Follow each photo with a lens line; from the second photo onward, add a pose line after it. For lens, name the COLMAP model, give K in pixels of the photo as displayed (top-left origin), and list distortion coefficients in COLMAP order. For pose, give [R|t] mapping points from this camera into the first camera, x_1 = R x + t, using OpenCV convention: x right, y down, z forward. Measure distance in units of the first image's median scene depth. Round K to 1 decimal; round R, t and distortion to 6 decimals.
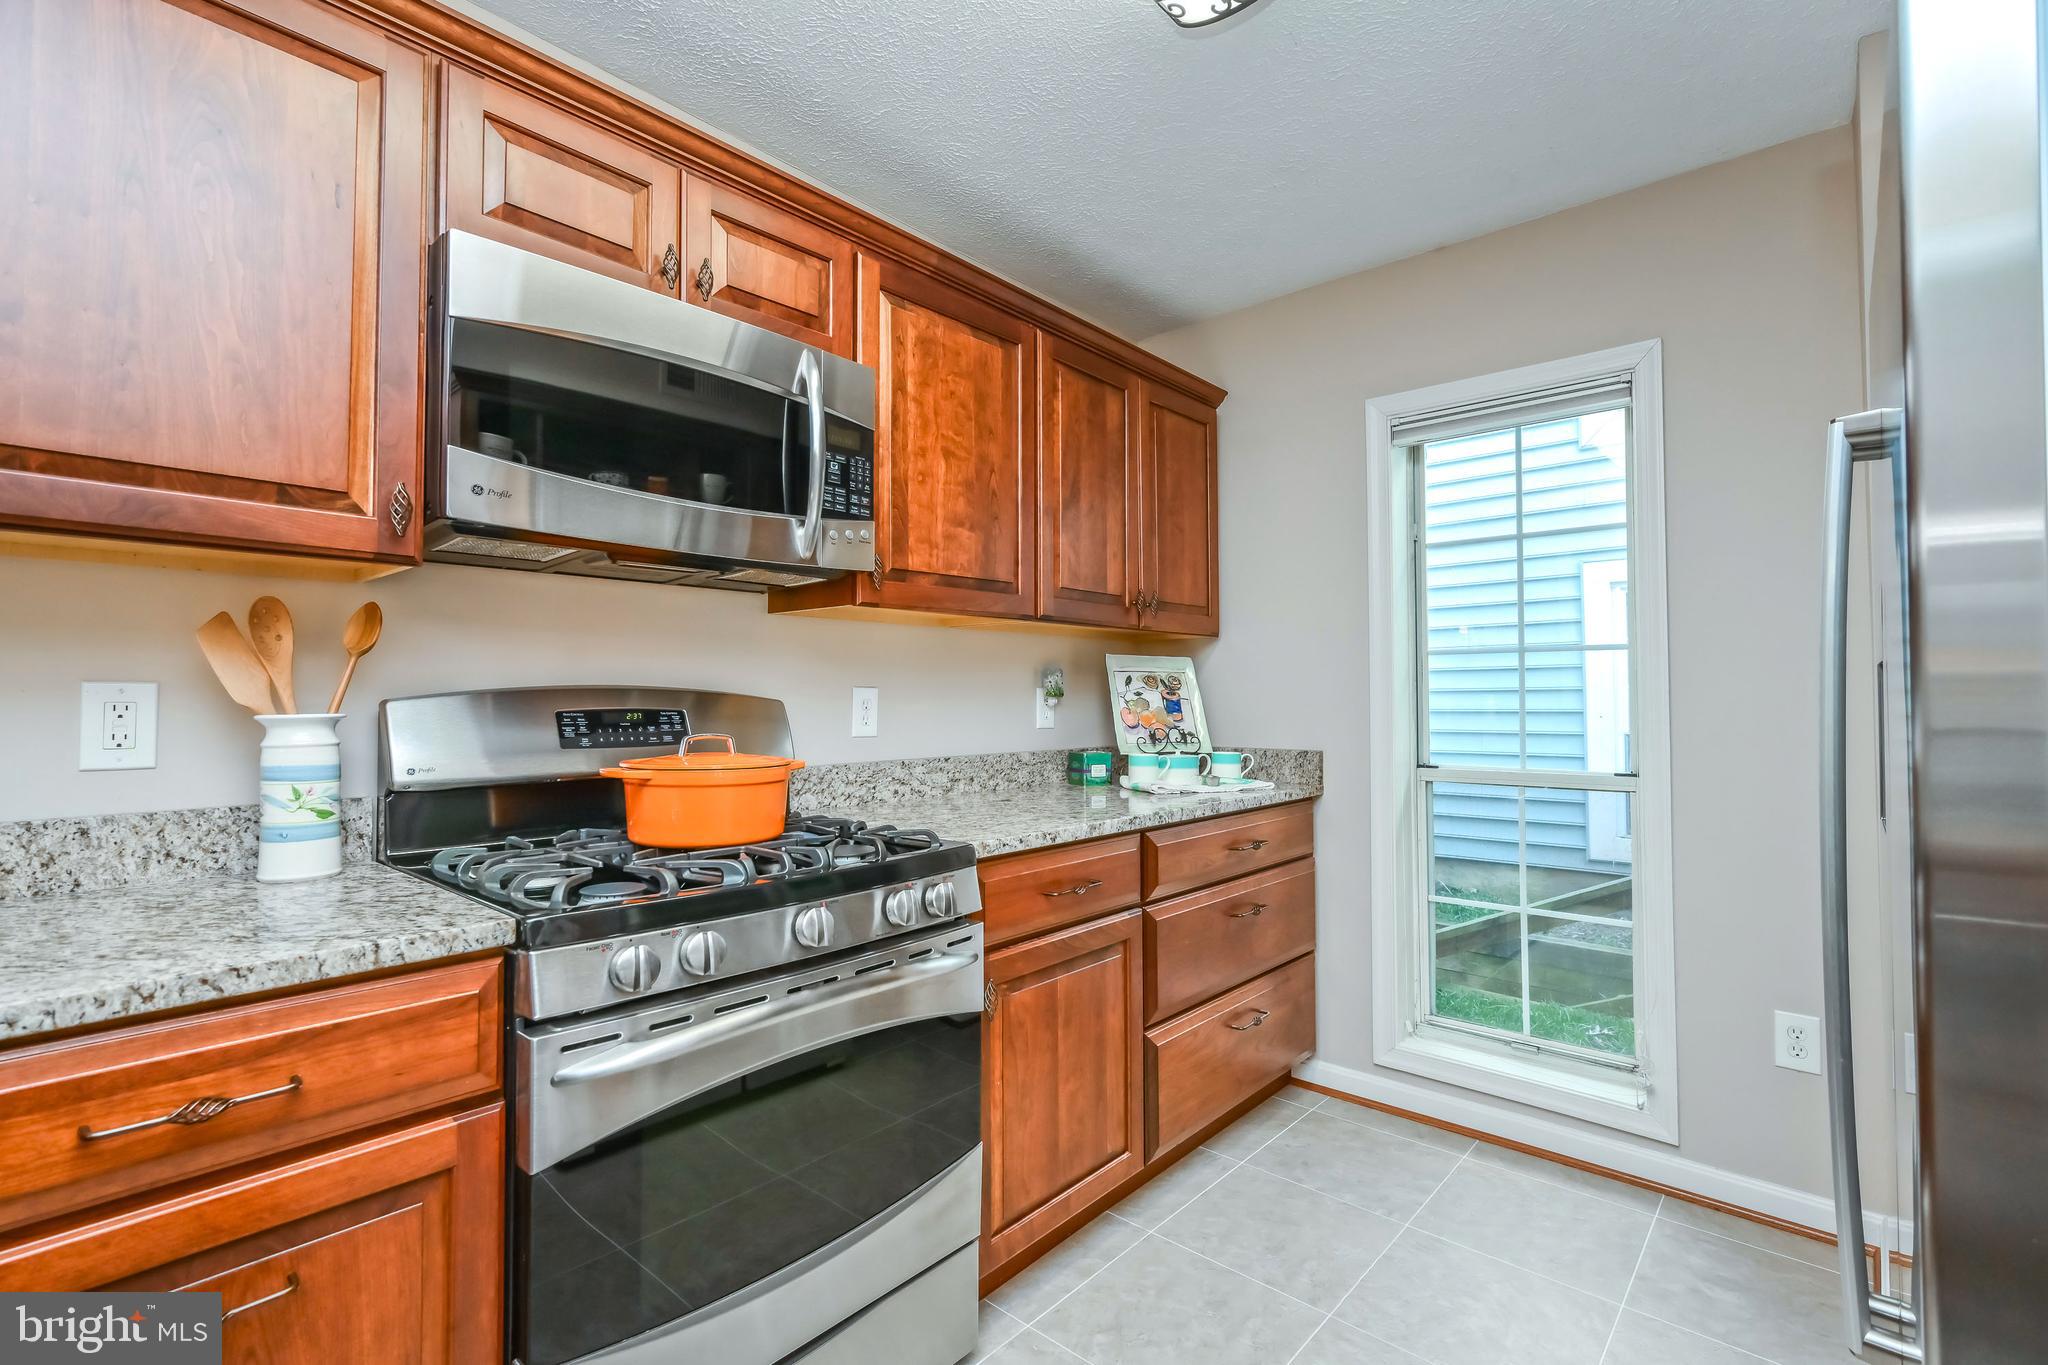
lens RADIAL K [[919.1, 0, 1021.8], [0, 919.1, 674.0], [0, 0, 1]] dist [-0.000046, -0.000207]
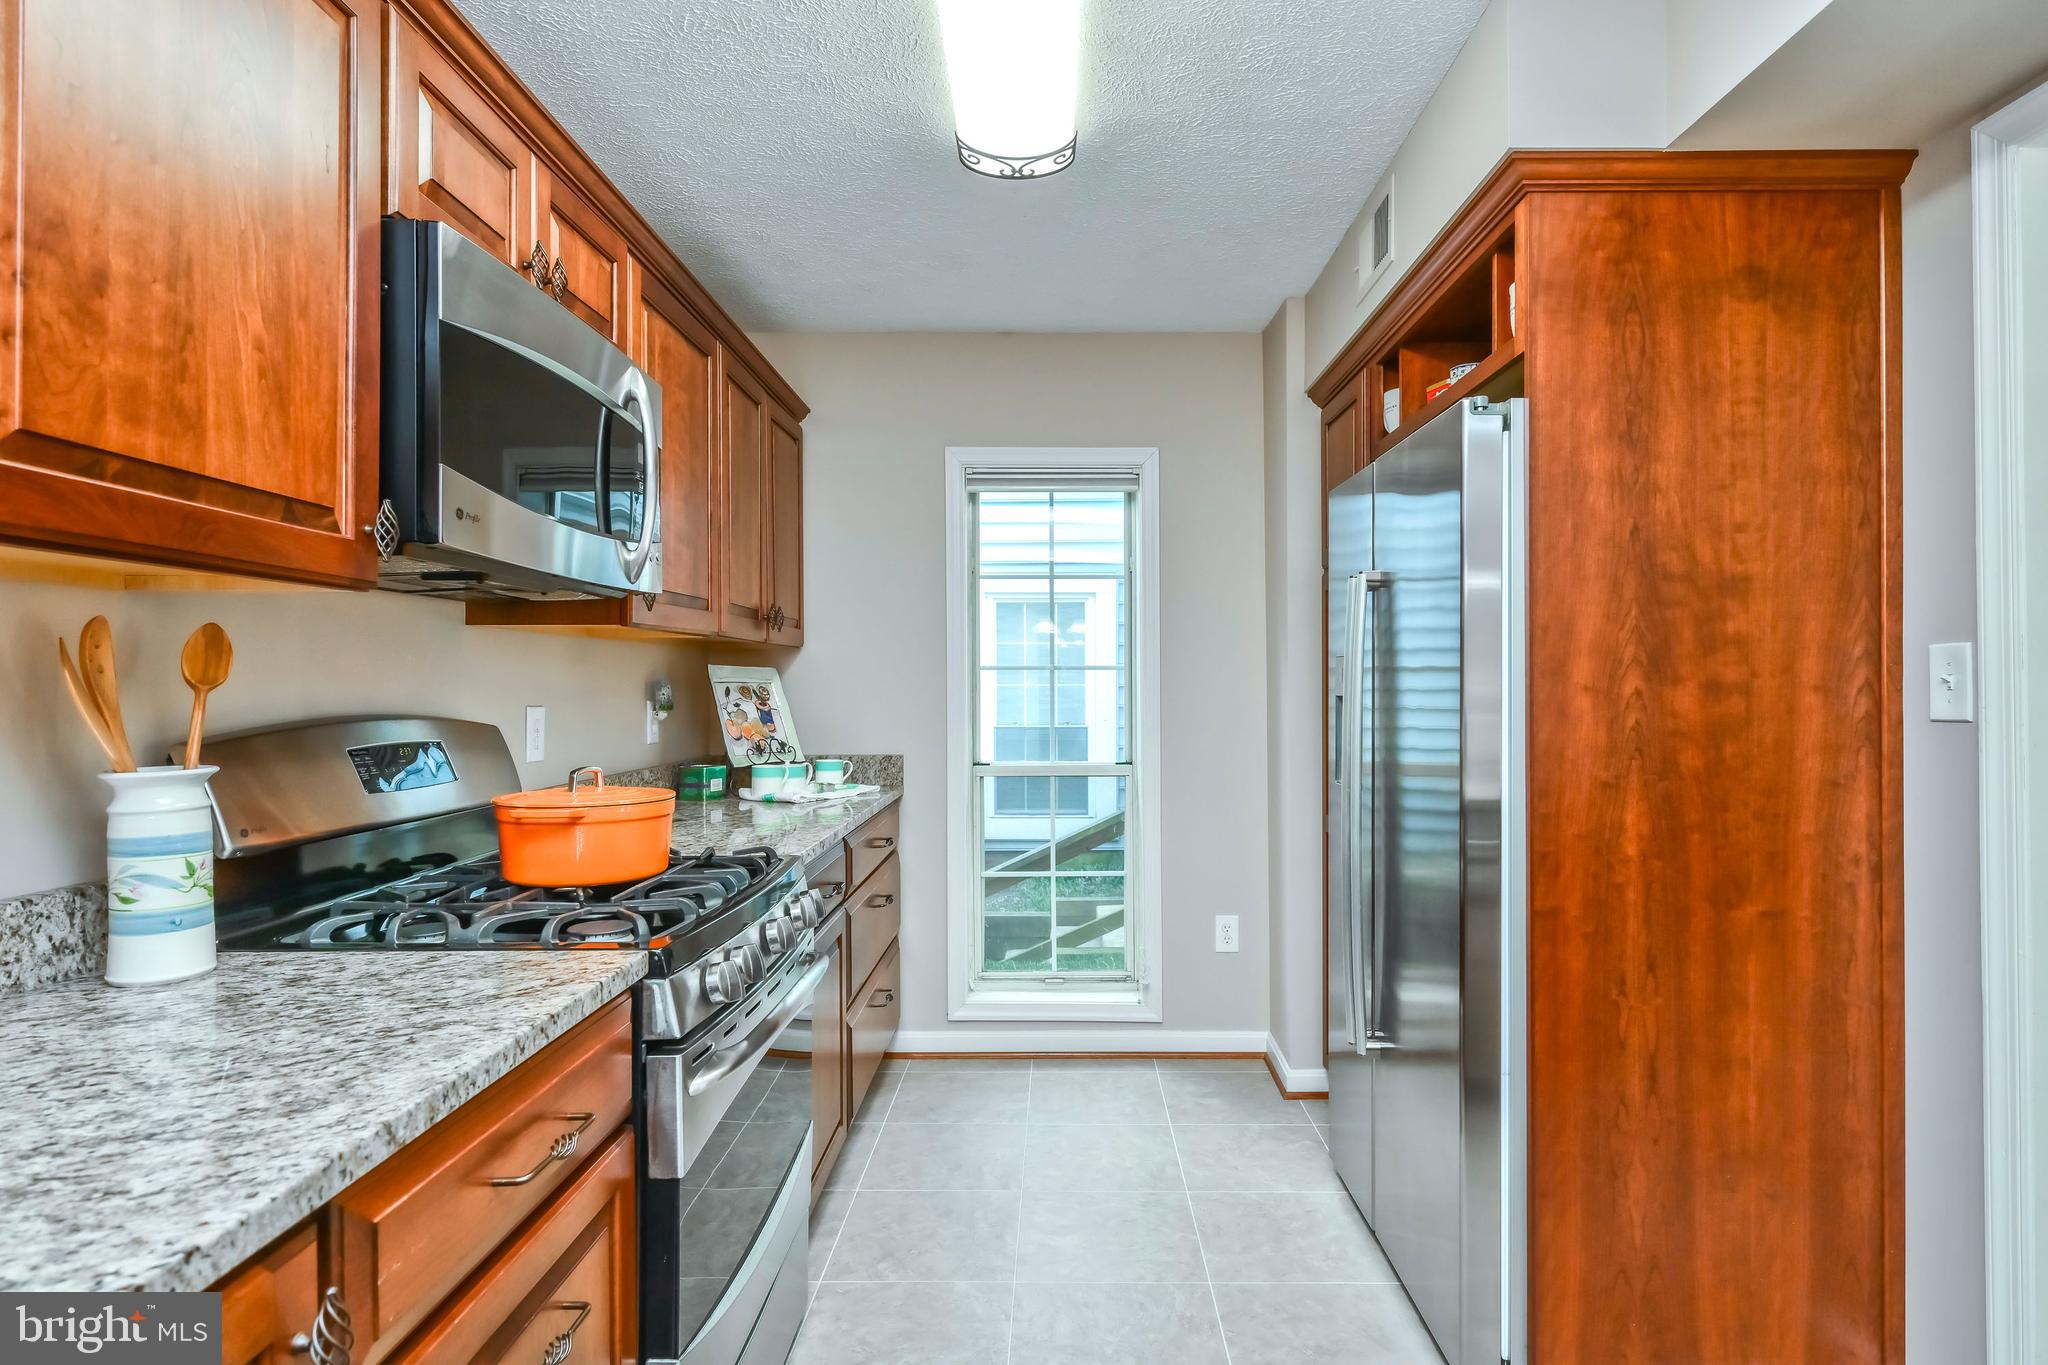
lens RADIAL K [[1066.0, 0, 1048.0], [0, 1066.0, 685.4], [0, 0, 1]] dist [-0.000426, 0.000118]
pose [[0.751316, 0.000339, 0.659943, -0.453226], [-0.016573, 0.999694, 0.018353, -0.031329], [-0.659735, -0.024726, 0.751092, -0.098067]]
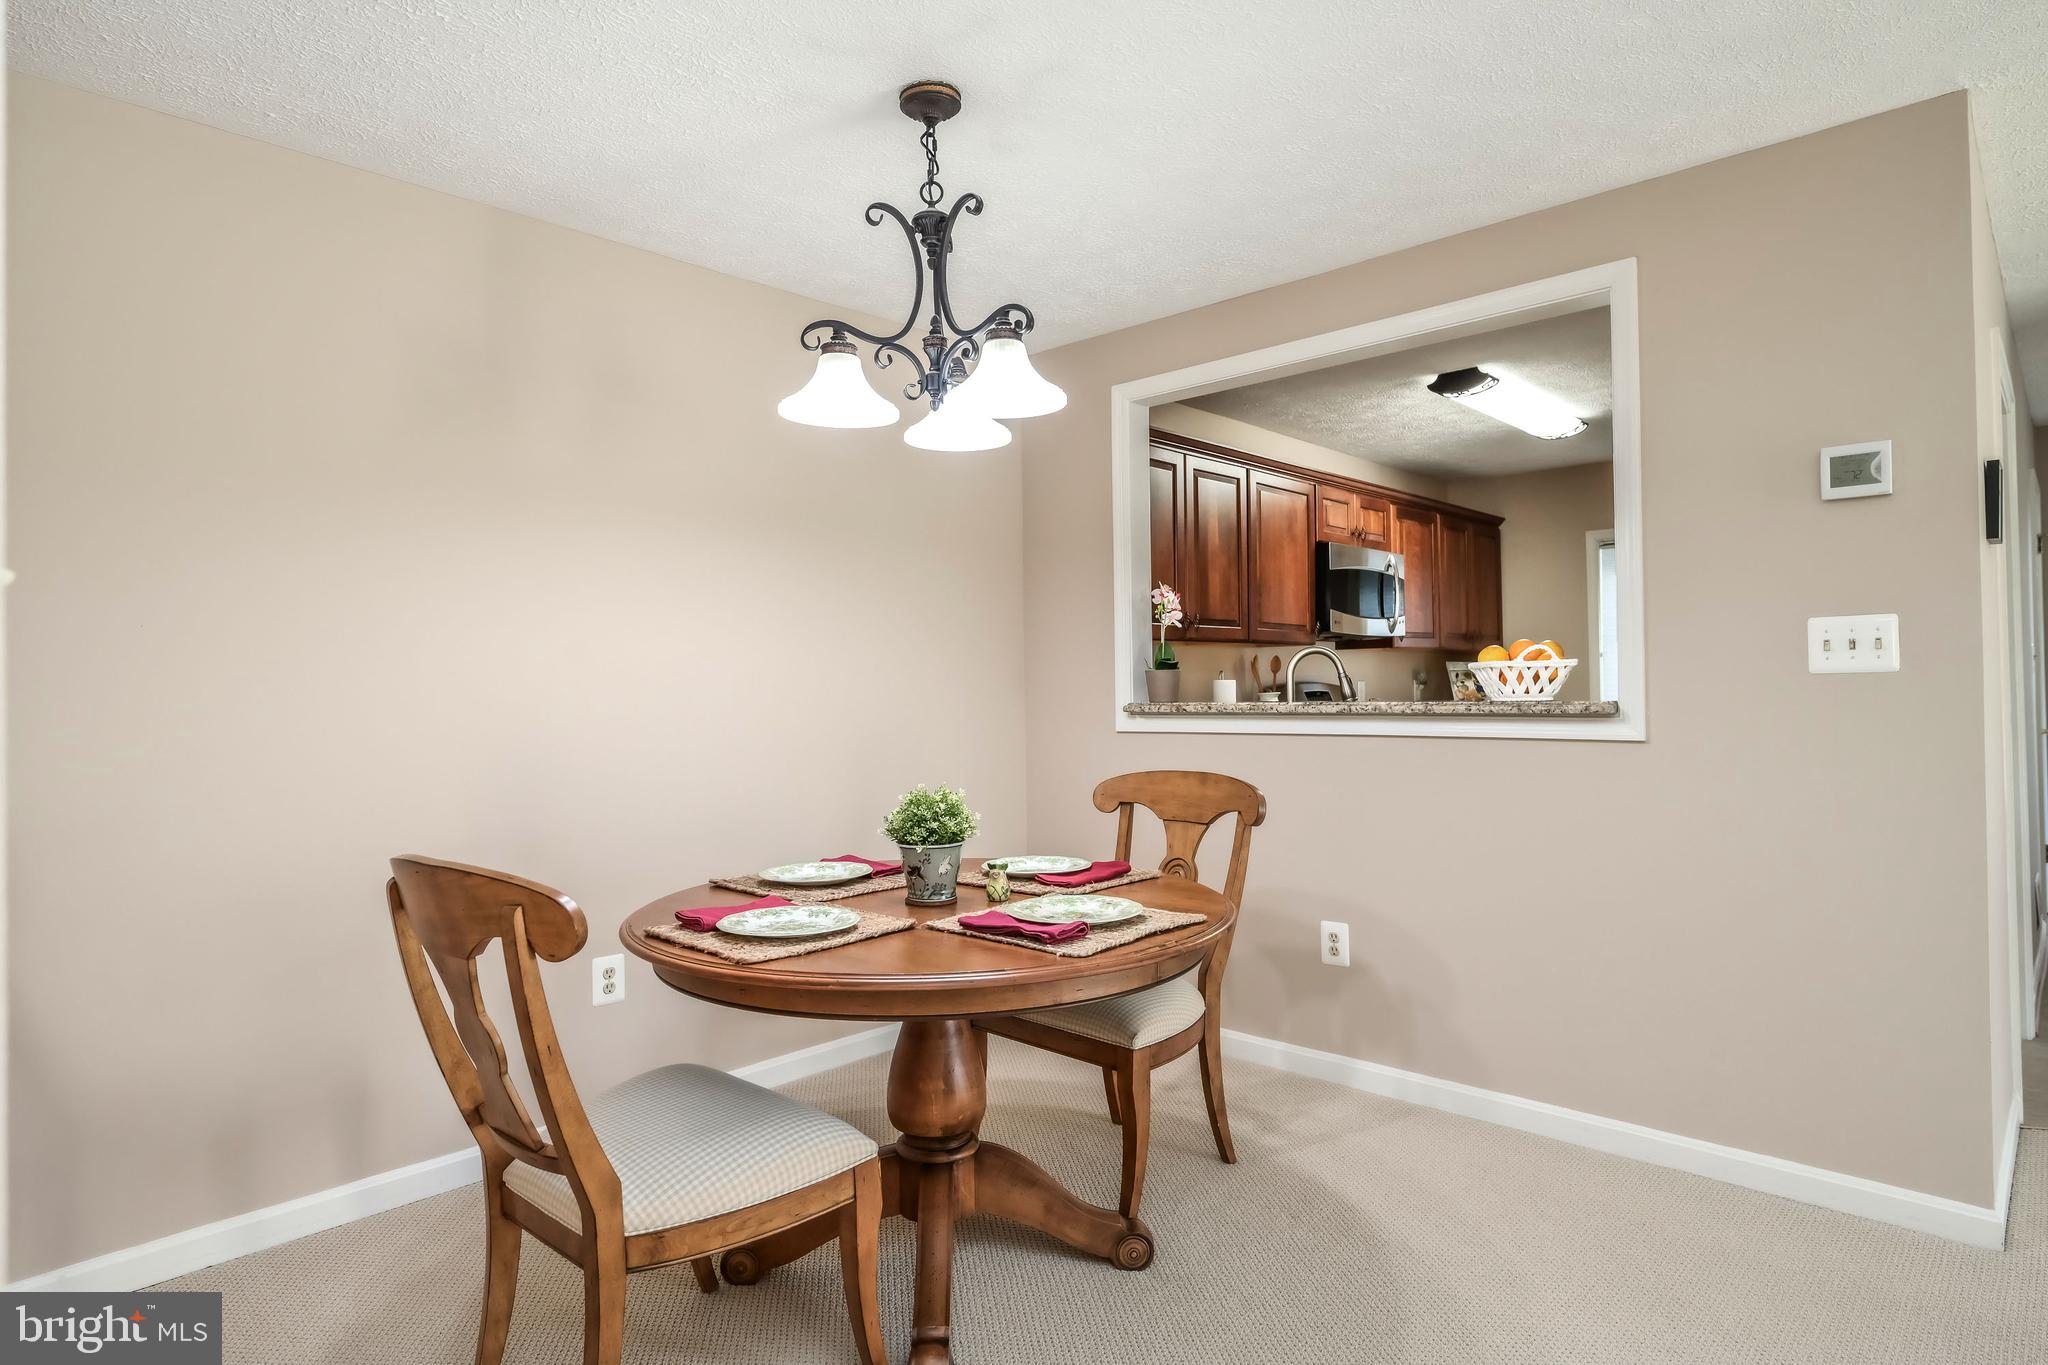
lens RADIAL K [[1123.8, 0, 1033.7], [0, 1123.8, 680.7], [0, 0, 1]] dist [-0.002810, 0.000015]
pose [[0.999522, -0.014207, -0.027461, -0.823961], [0.014707, 0.999728, 0.018105, -0.043890], [0.027196, -0.018500, 0.999459, -1.586639]]
